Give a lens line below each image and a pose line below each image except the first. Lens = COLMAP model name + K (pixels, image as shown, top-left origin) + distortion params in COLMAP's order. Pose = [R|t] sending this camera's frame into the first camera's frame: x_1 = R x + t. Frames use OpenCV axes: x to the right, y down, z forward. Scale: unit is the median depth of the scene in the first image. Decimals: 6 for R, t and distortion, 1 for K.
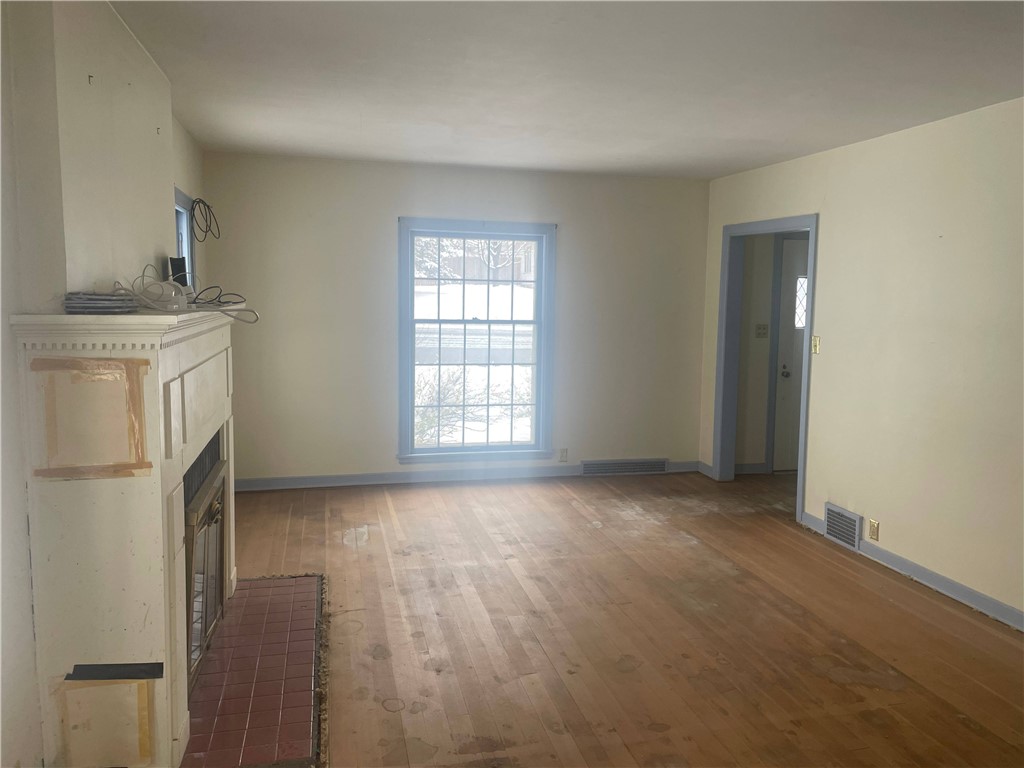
lens RADIAL K [[781.5, 0, 516.8], [0, 781.5, 362.4], [0, 0, 1]] dist [0.061049, -0.004561]
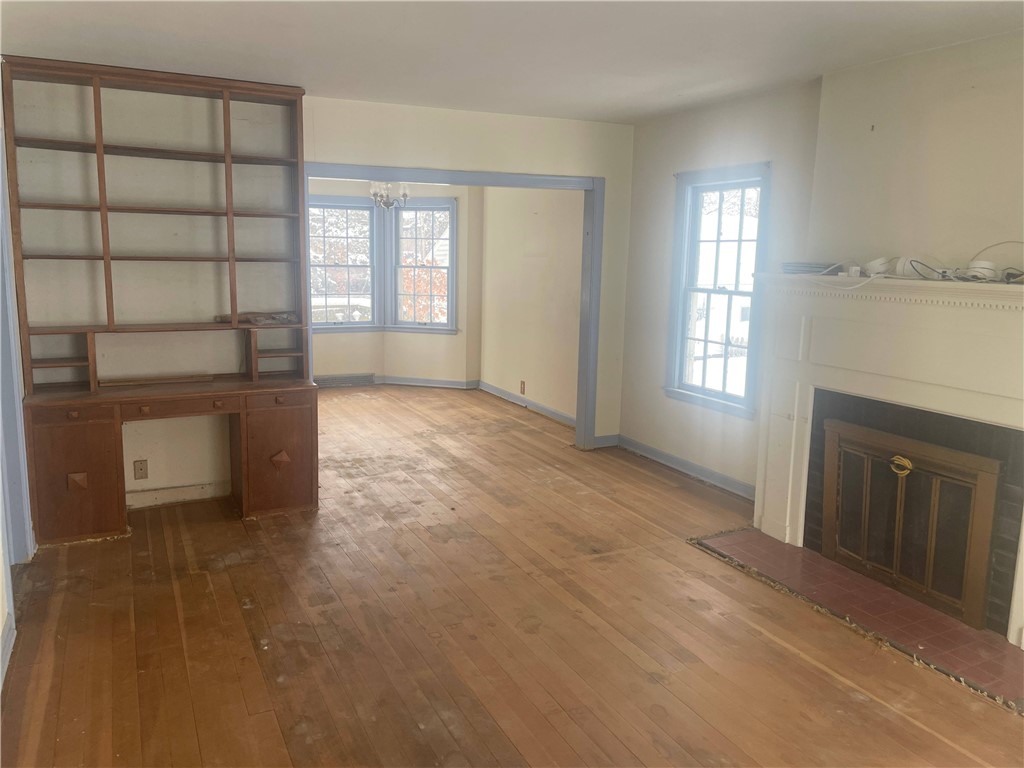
lens RADIAL K [[781.5, 0, 516.8], [0, 781.5, 362.4], [0, 0, 1]] dist [0.061049, -0.004561]
pose [[-0.972844, -0.001198, -0.231458, 0.336440], [-0.055568, 0.971951, 0.228527, -0.149034], [0.224692, 0.235182, -0.945623, 1.611874]]
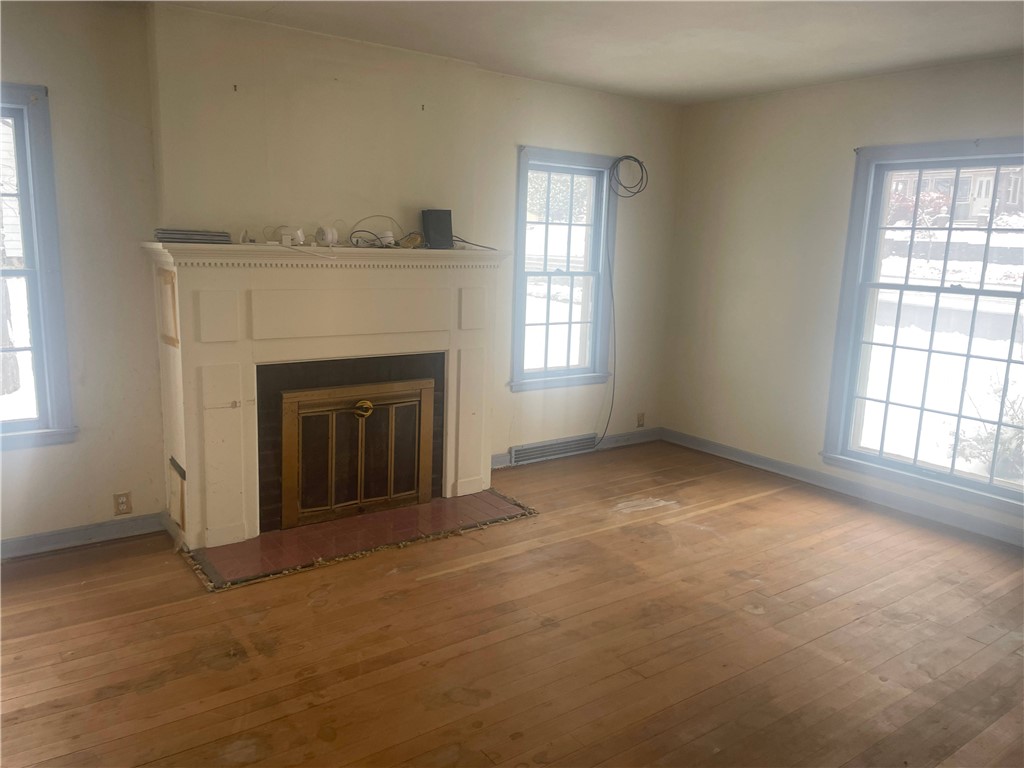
lens RADIAL K [[769.1, 0, 501.3], [0, 769.1, 385.1], [0, 0, 1]] dist [0.066117, -0.000103]
pose [[0.375569, 0.170211, -0.911030, 0.713541], [-0.108059, 0.984328, 0.139358, -0.041164], [0.920473, 0.046107, 0.388077, 0.610221]]
